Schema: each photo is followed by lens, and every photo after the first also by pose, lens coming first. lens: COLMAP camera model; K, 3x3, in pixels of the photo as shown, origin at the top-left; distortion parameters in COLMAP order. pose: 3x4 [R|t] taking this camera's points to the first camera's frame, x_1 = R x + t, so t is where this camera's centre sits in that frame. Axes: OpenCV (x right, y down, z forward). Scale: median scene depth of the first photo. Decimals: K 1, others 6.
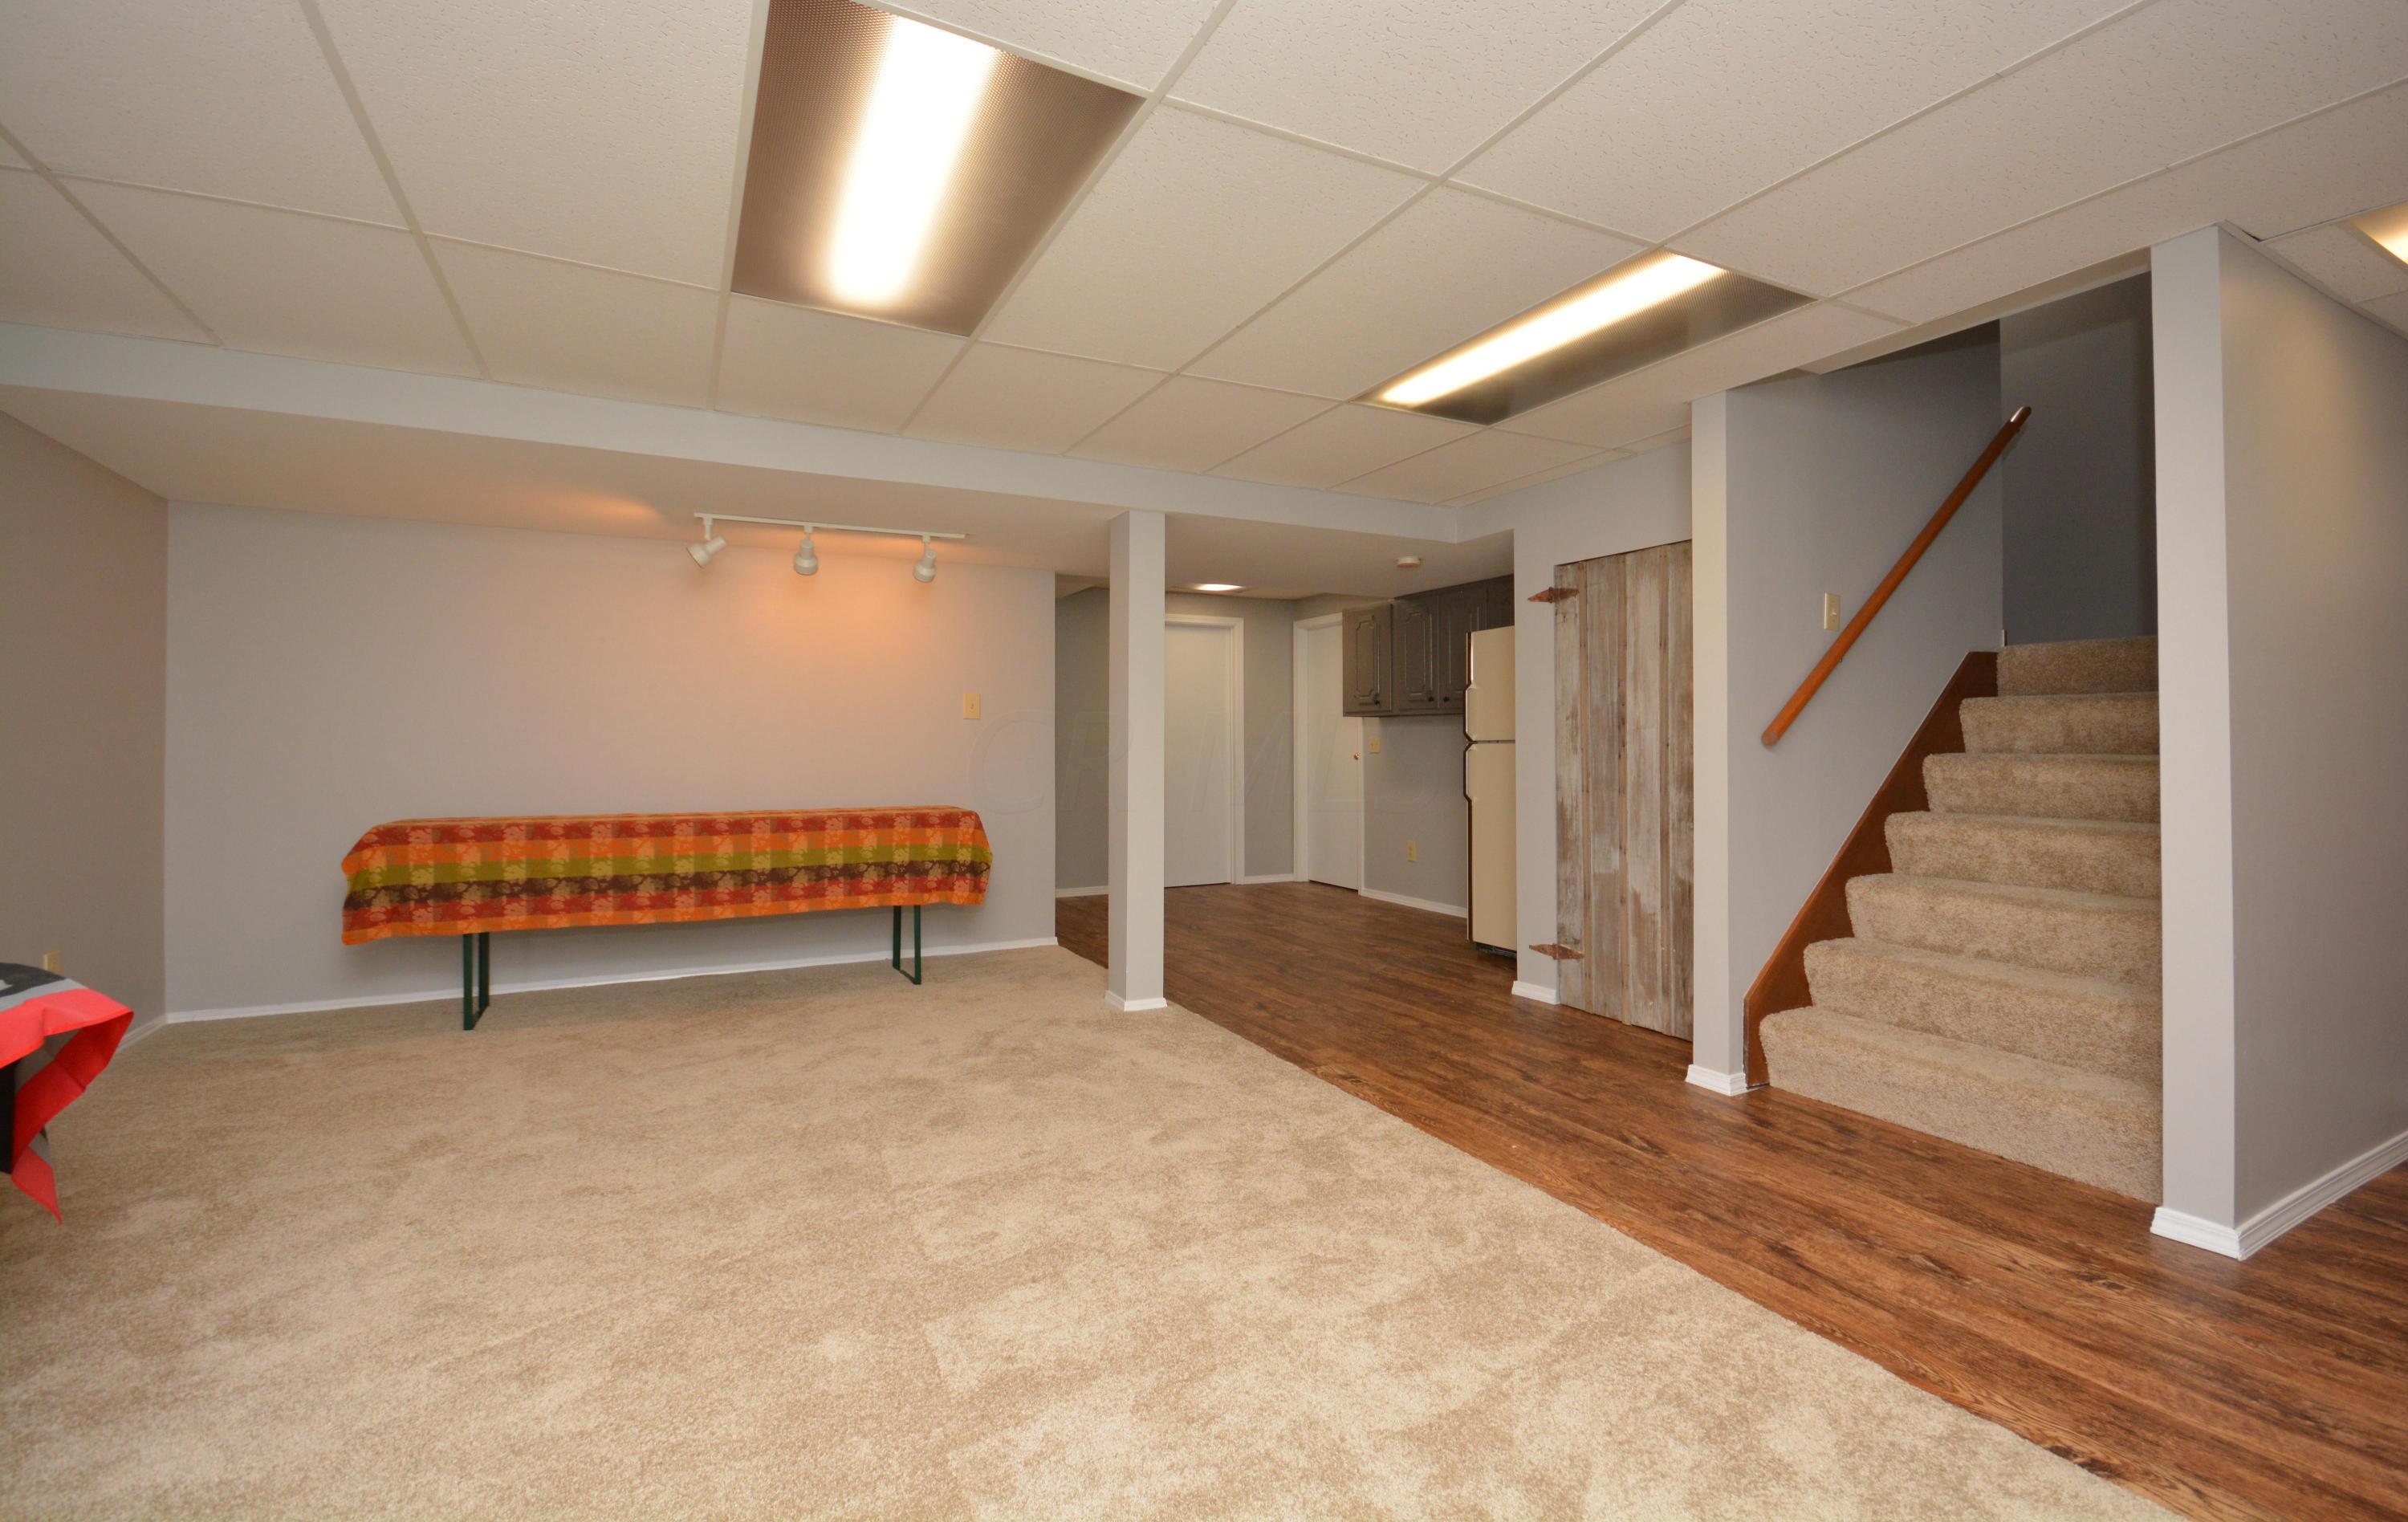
lens RADIAL K [[1071.1, 0, 1207.0], [0, 1071.1, 739.4], [0, 0, 1]] dist [0.000830, 0.000010]
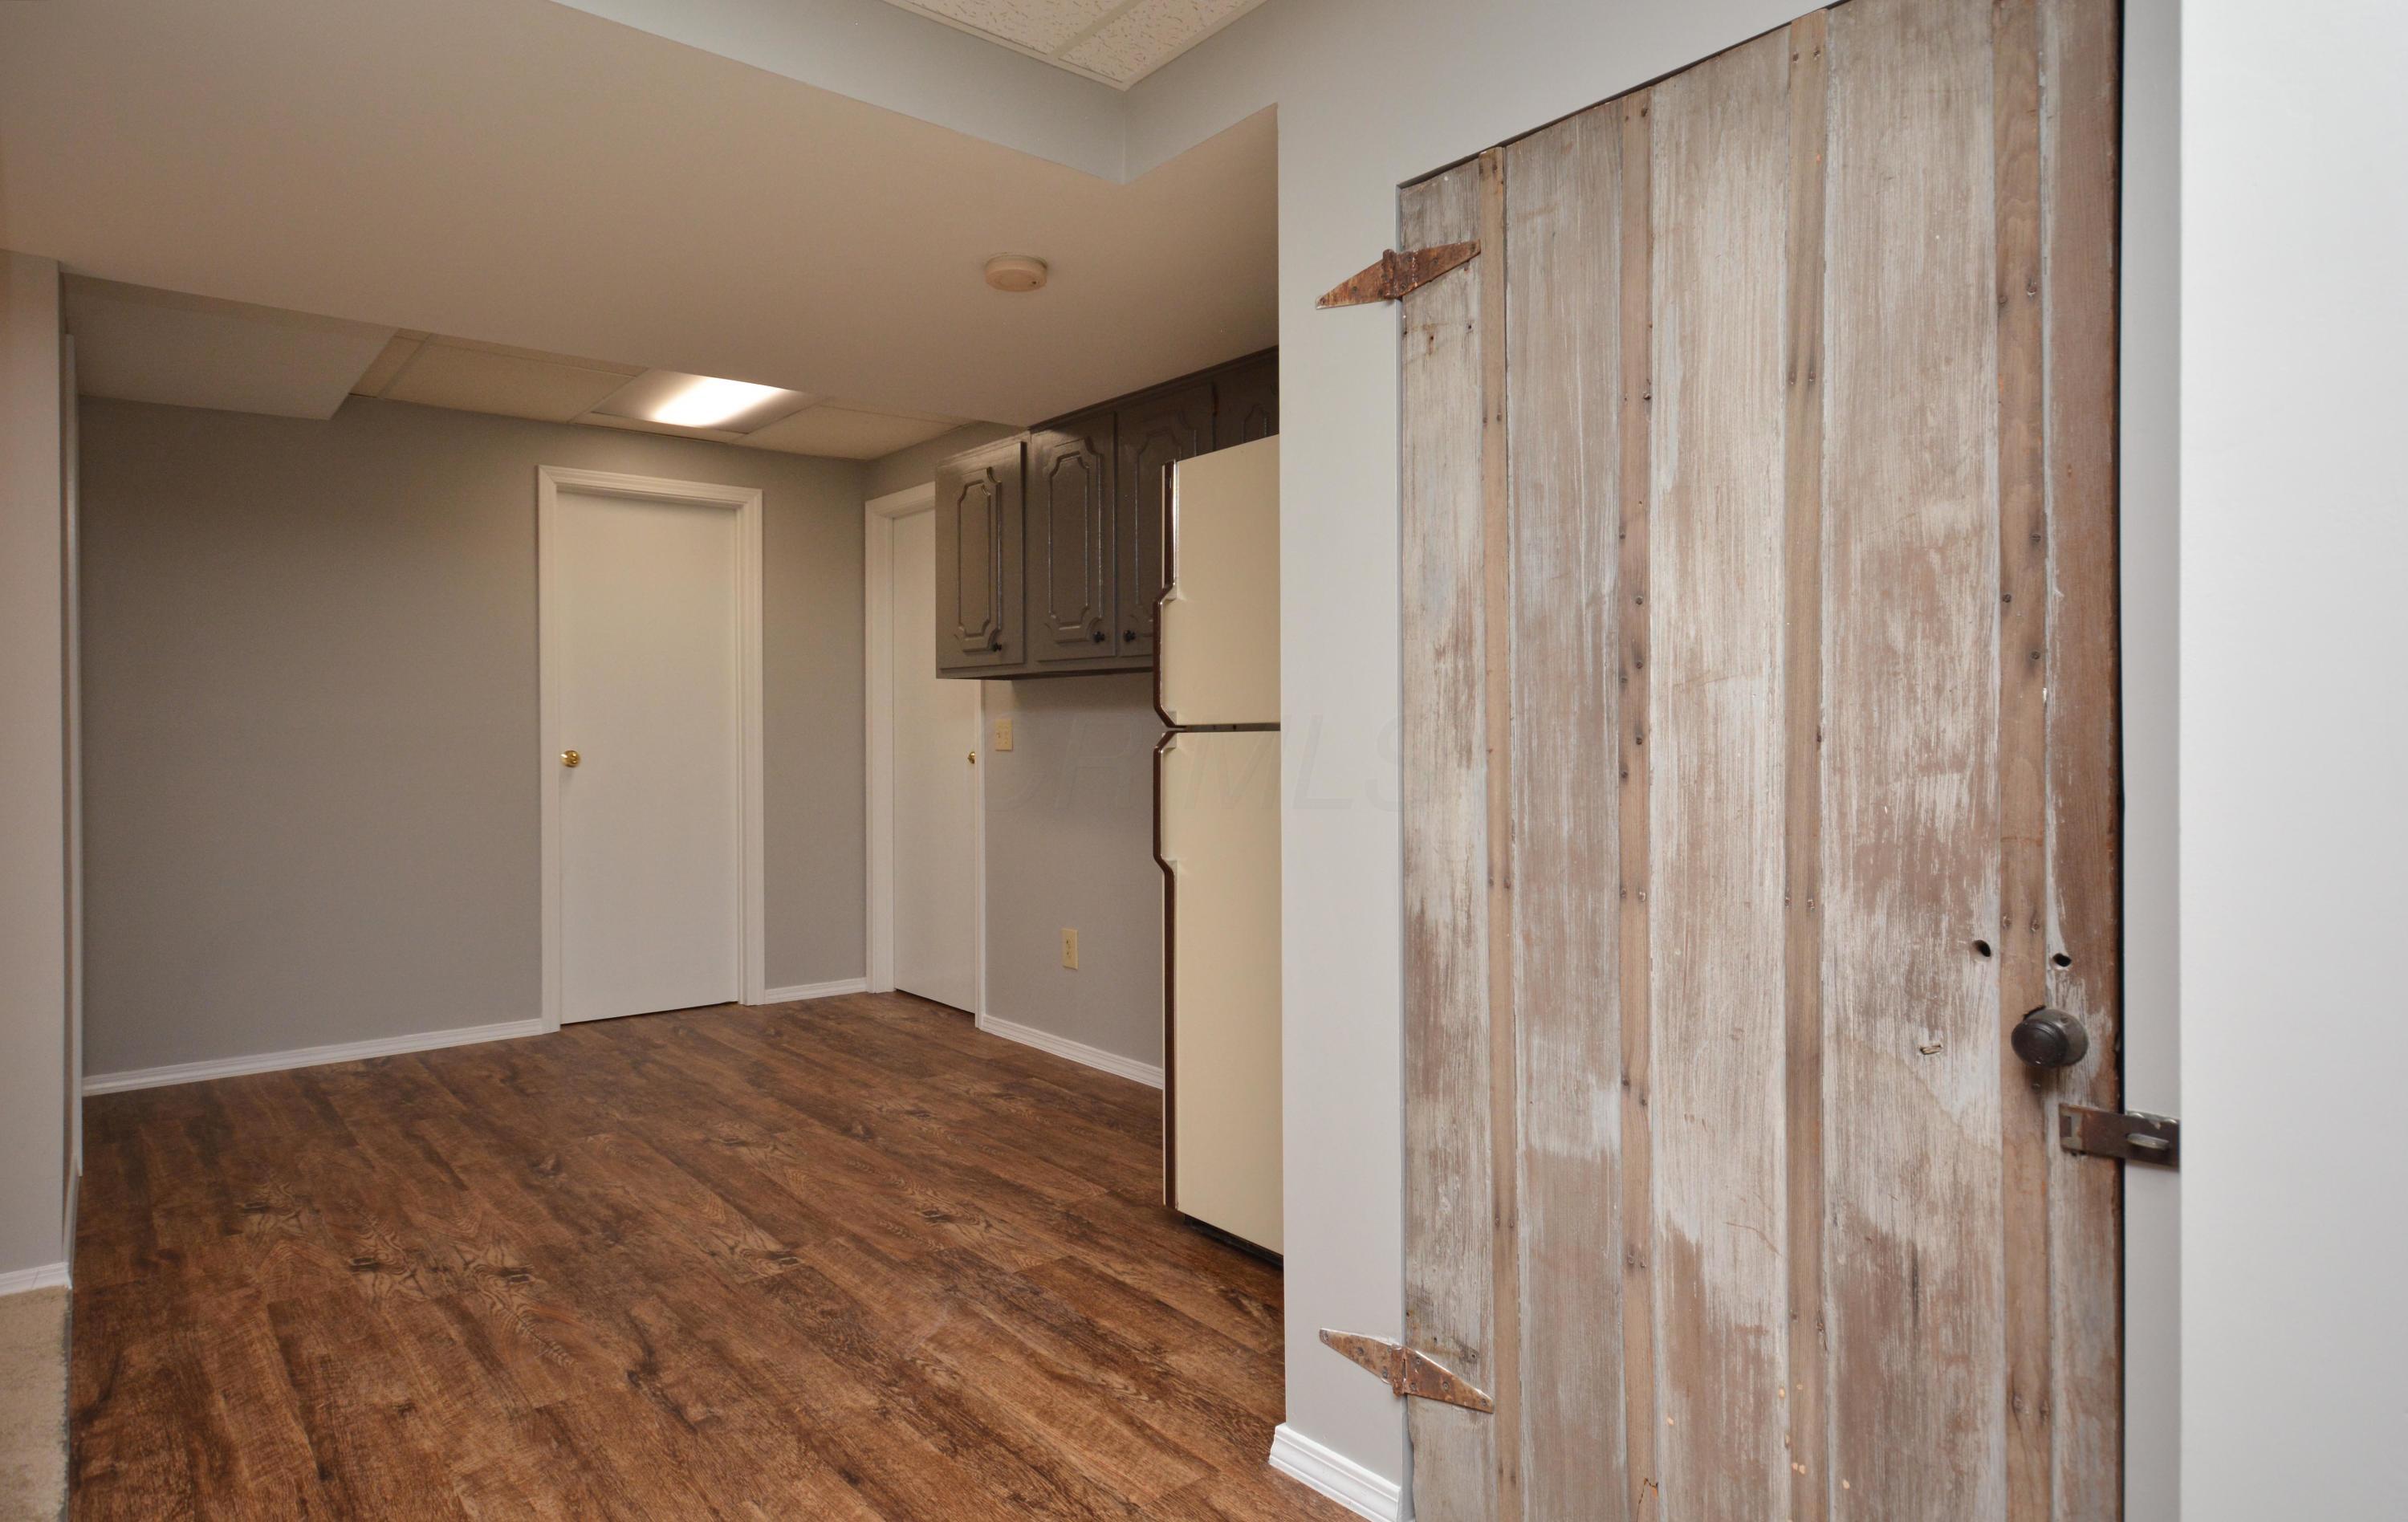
lens RADIAL K [[1322.5, 0, 1162.2], [0, 1322.5, 727.7], [0, 0, 1]] dist [0.010132, 0.000515]
pose [[0.979064, 0.002523, 0.203539, 0.175323], [-0.002436, 0.999997, -0.000678, 0.003131], [-0.203540, 0.000168, 0.979067, 0.632194]]
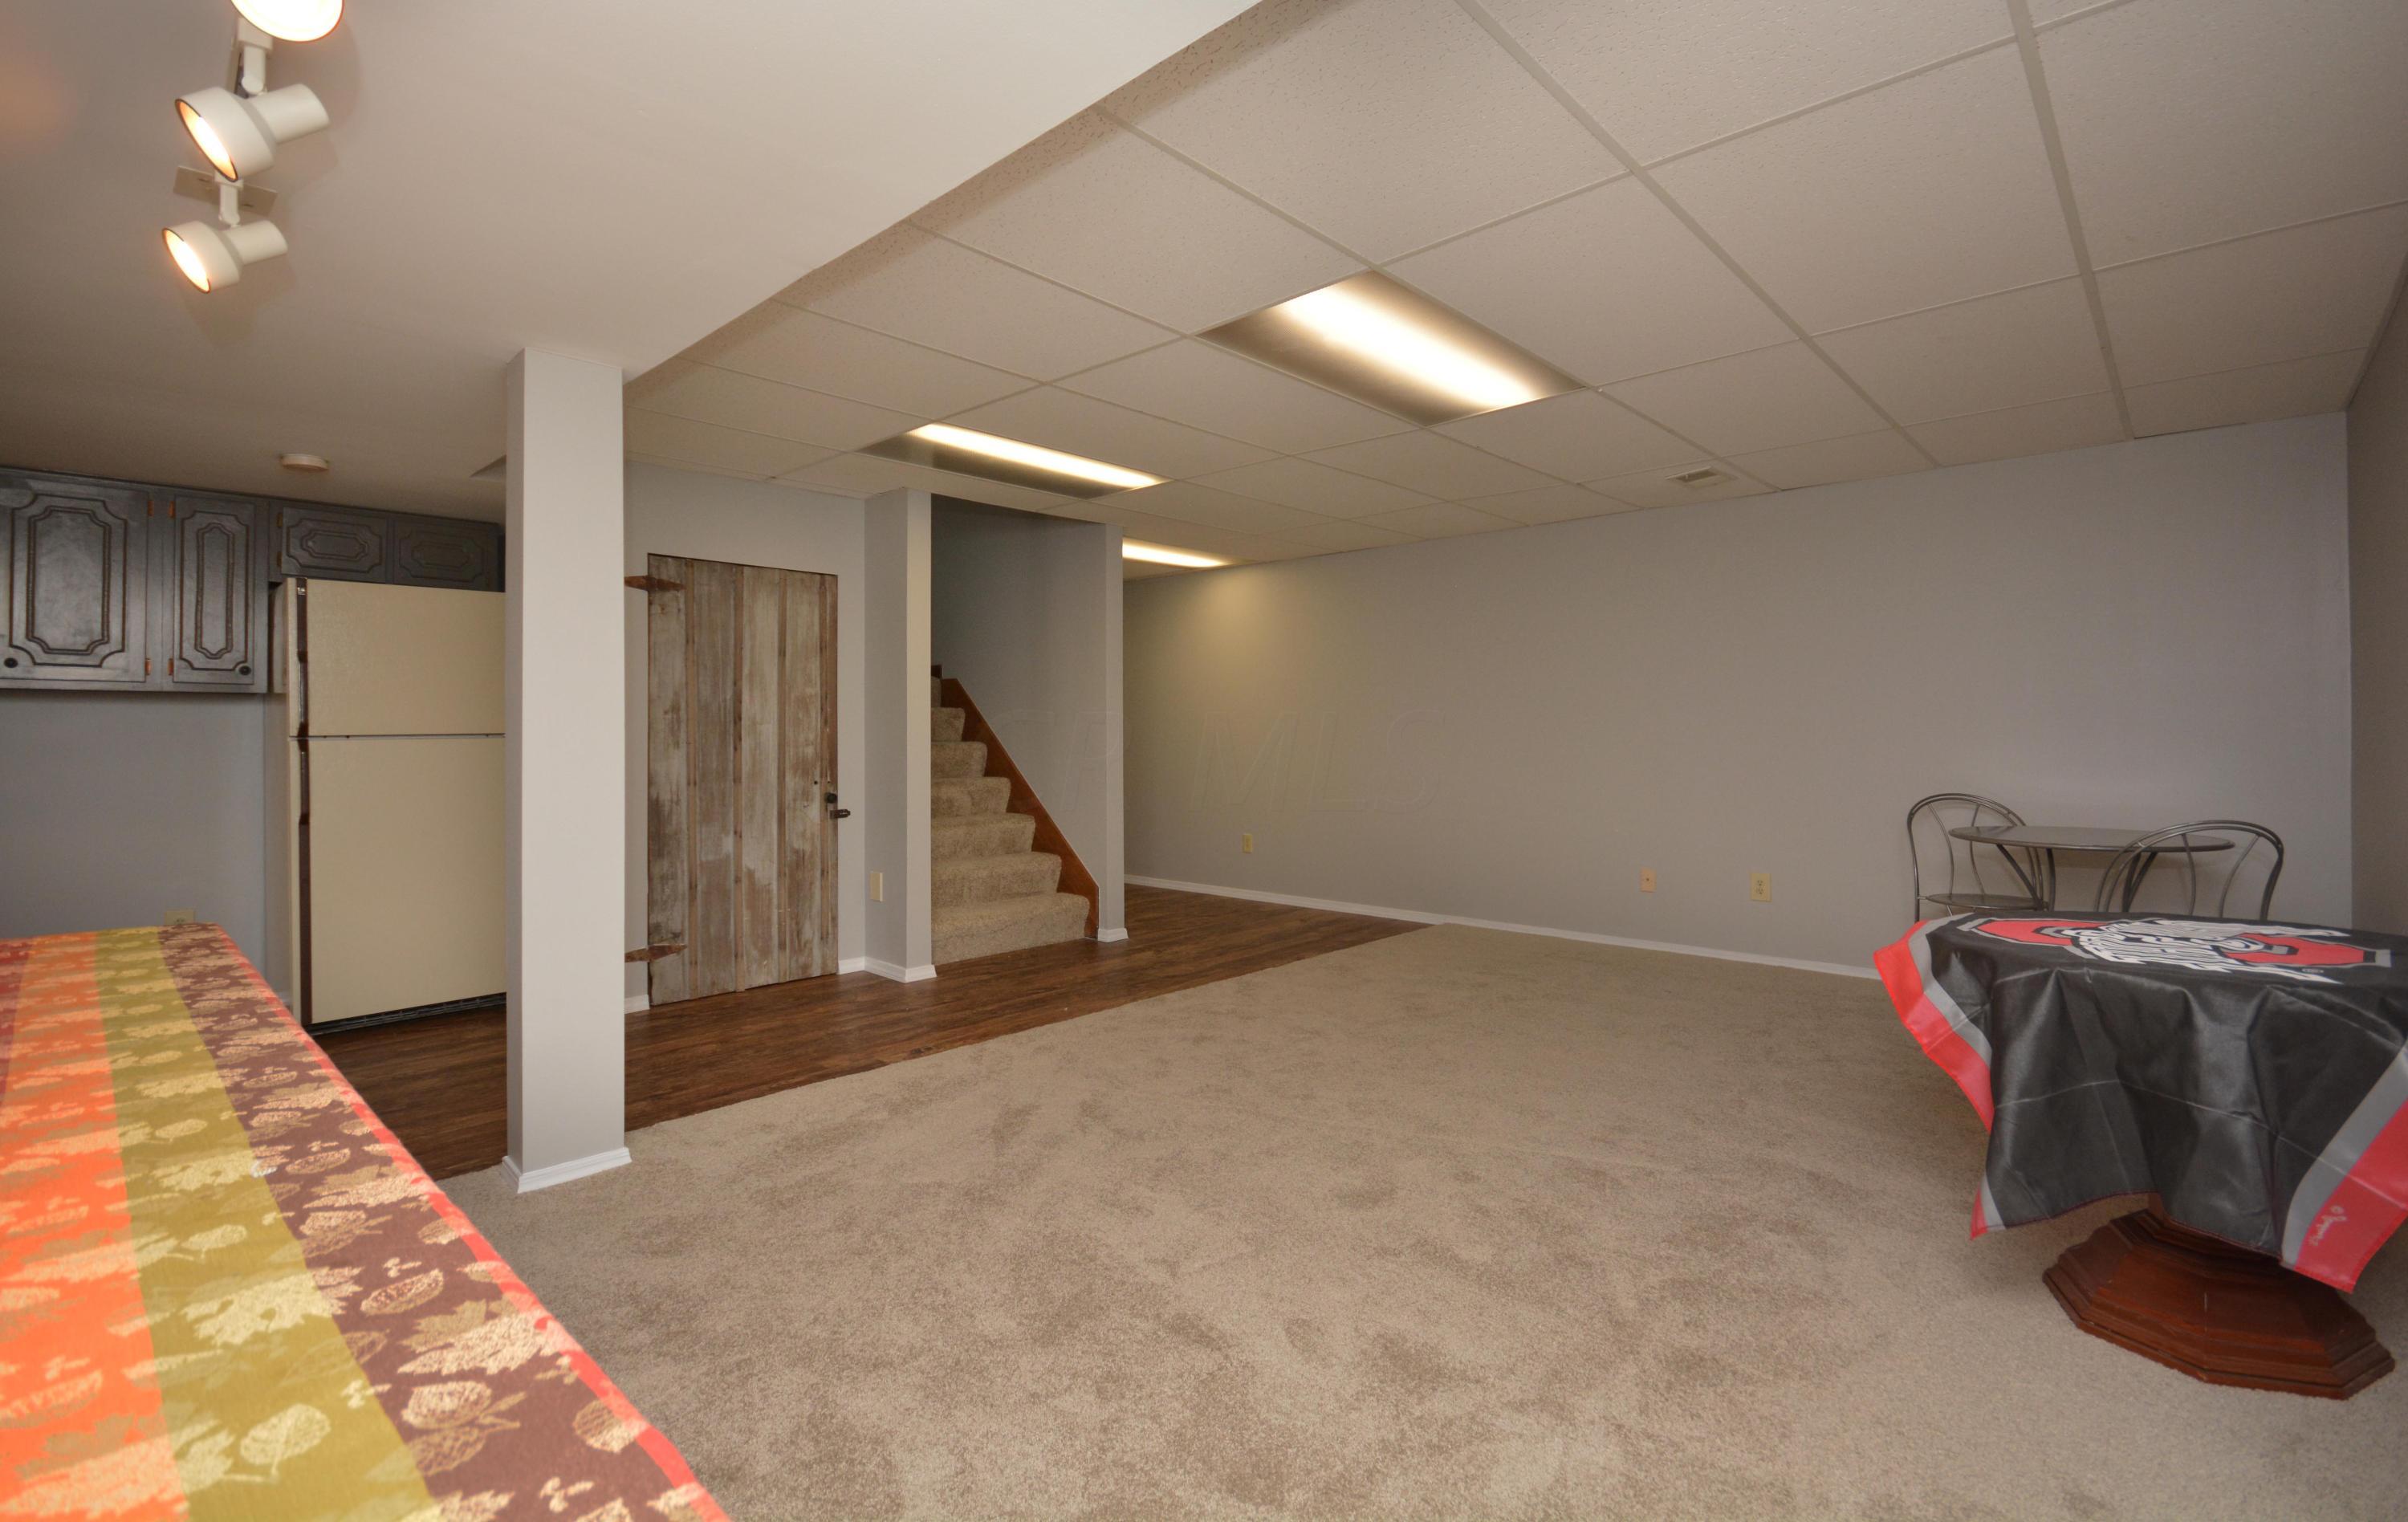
lens RADIAL K [[1071.1, 0, 1207.8], [0, 1071.1, 738.8], [0, 0, 1]] dist [0.000830, 0.000010]
pose [[-0.342092, 0.002329, 0.939664, -0.767978], [0.003727, 0.999992, -0.001122, 0.007873], [-0.939659, 0.003118, -0.342098, 0.874241]]
